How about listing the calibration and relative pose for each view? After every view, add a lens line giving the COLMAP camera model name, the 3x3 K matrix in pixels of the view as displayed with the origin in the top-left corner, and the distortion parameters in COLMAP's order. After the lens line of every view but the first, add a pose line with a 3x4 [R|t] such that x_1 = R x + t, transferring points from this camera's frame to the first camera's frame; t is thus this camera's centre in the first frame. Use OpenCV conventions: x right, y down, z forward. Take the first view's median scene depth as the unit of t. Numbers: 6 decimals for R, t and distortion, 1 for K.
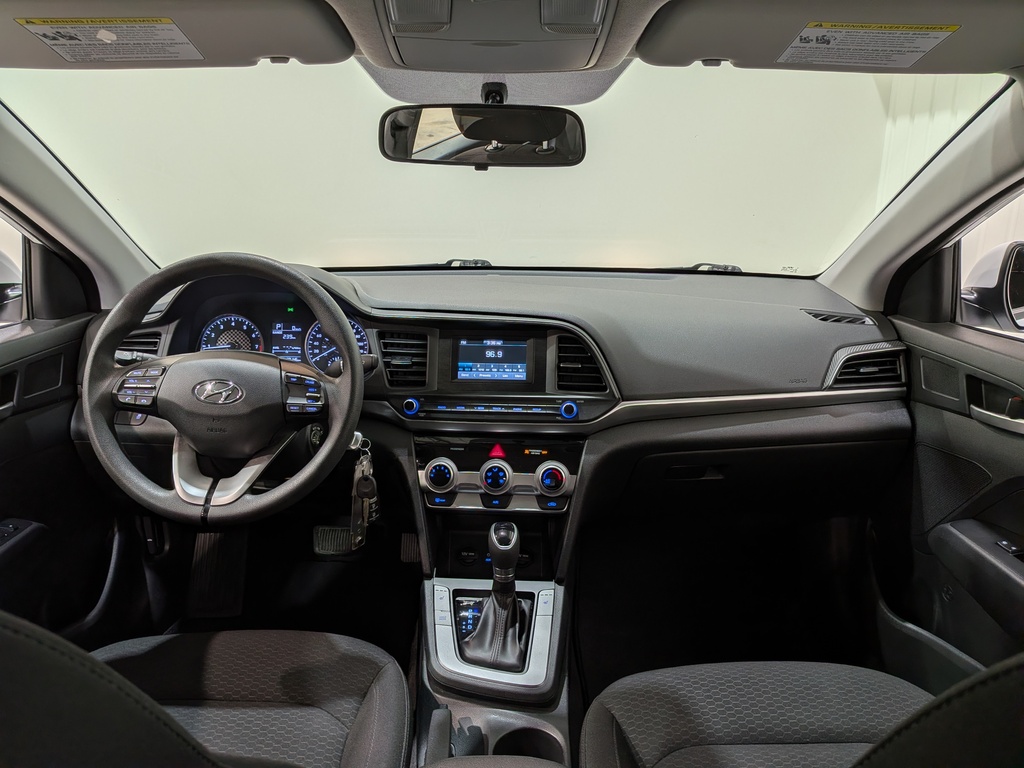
lens RADIAL K [[736.6, 0, 512.0], [0, 736.6, 384.0], [0, 0, 1]] dist [0.081841, -0.170218]
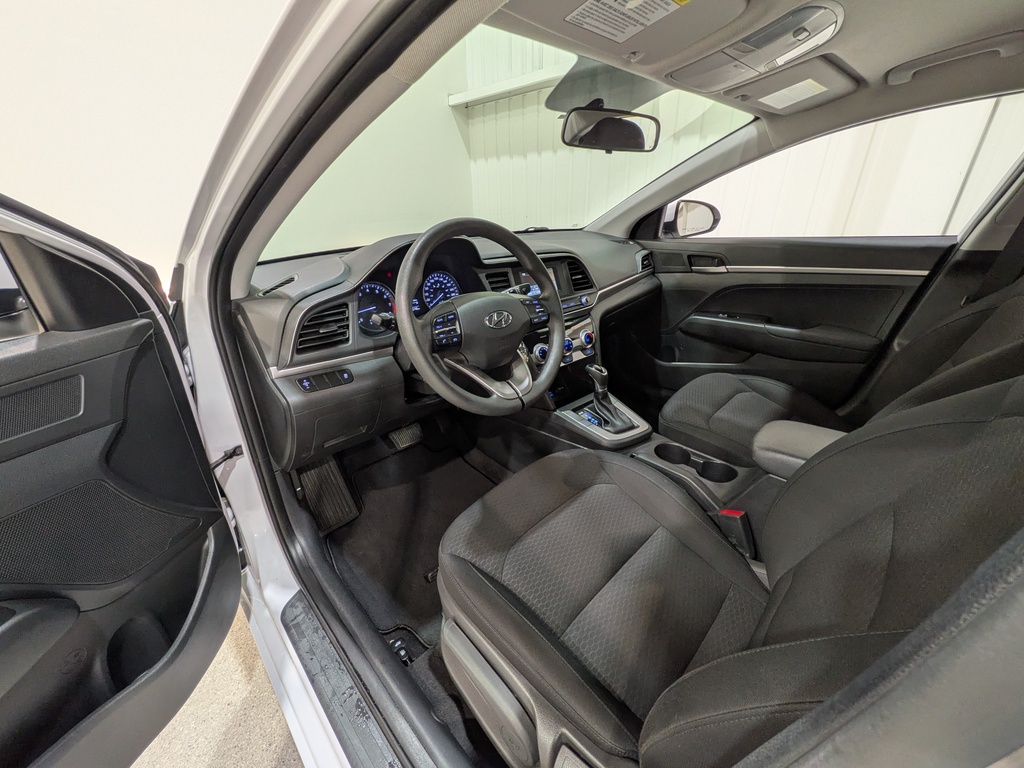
lens RADIAL K [[402.1, 0, 512.0], [0, 402.1, 384.0], [0, 0, 1]] dist [-0.001875, -0.000006]
pose [[0.727942, -0.311889, 0.610594, -0.737872], [0.221683, 0.949779, 0.220856, -0.028859], [-0.648812, -0.025412, 0.760525, 0.344003]]
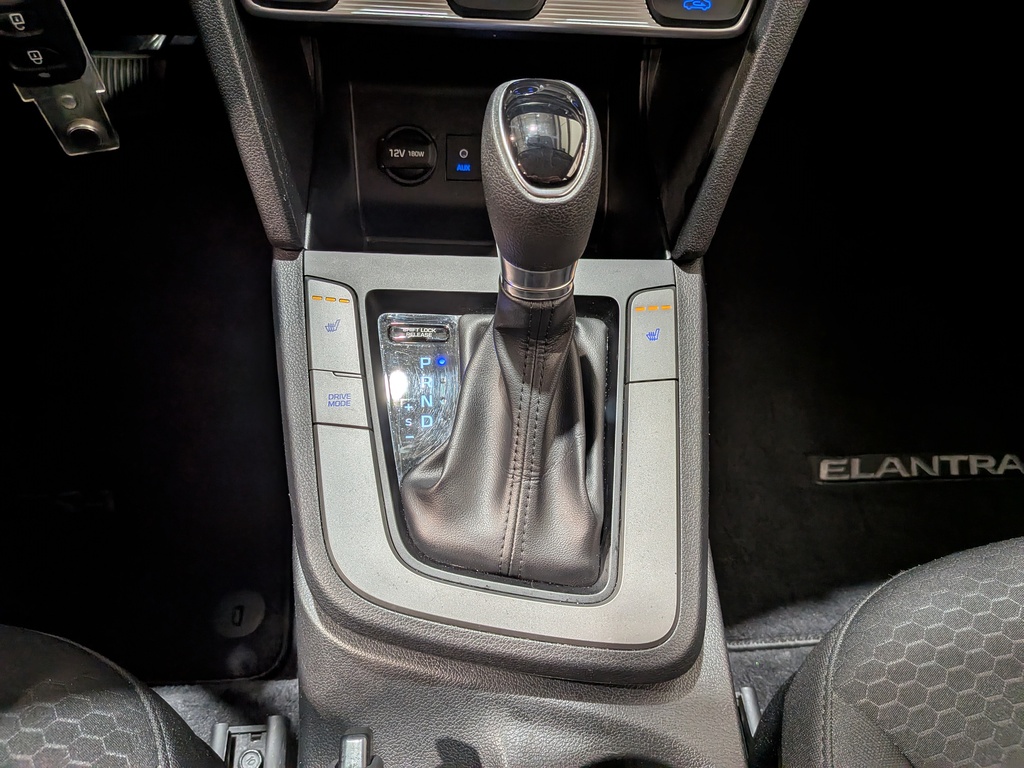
lens RADIAL K [[754.8, 0, 509.6], [0, 754.8, 403.2], [0, 0, 1]] dist [-0.002812, -0.004588]
pose [[0.997909, -0.023770, 0.060111, -0.037280], [-0.017874, 0.792206, 0.609992, 0.109691], [-0.062119, -0.609790, 0.790125, 0.685442]]
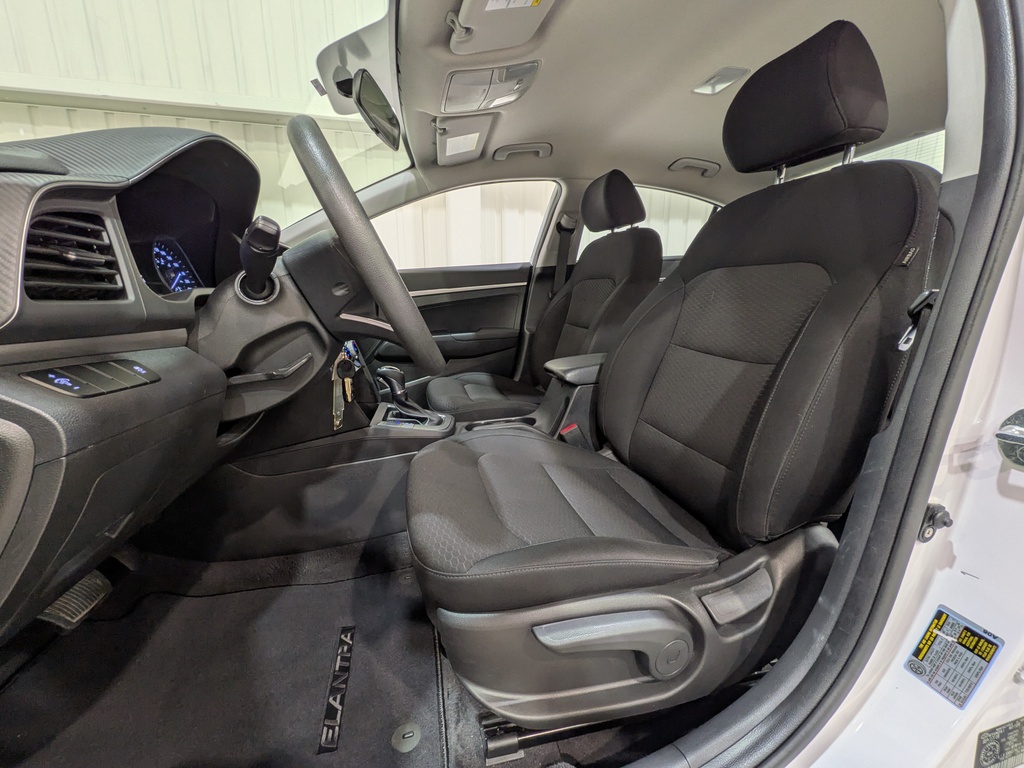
lens RADIAL K [[402.1, 0, 512.0], [0, 402.1, 384.0], [0, 0, 1]] dist [-0.001875, -0.000006]
pose [[-0.233173, -0.220111, 0.947197, -0.877308], [0.282158, 0.916828, 0.282513, 0.049426], [-0.930600, 0.333134, -0.151673, 0.828015]]
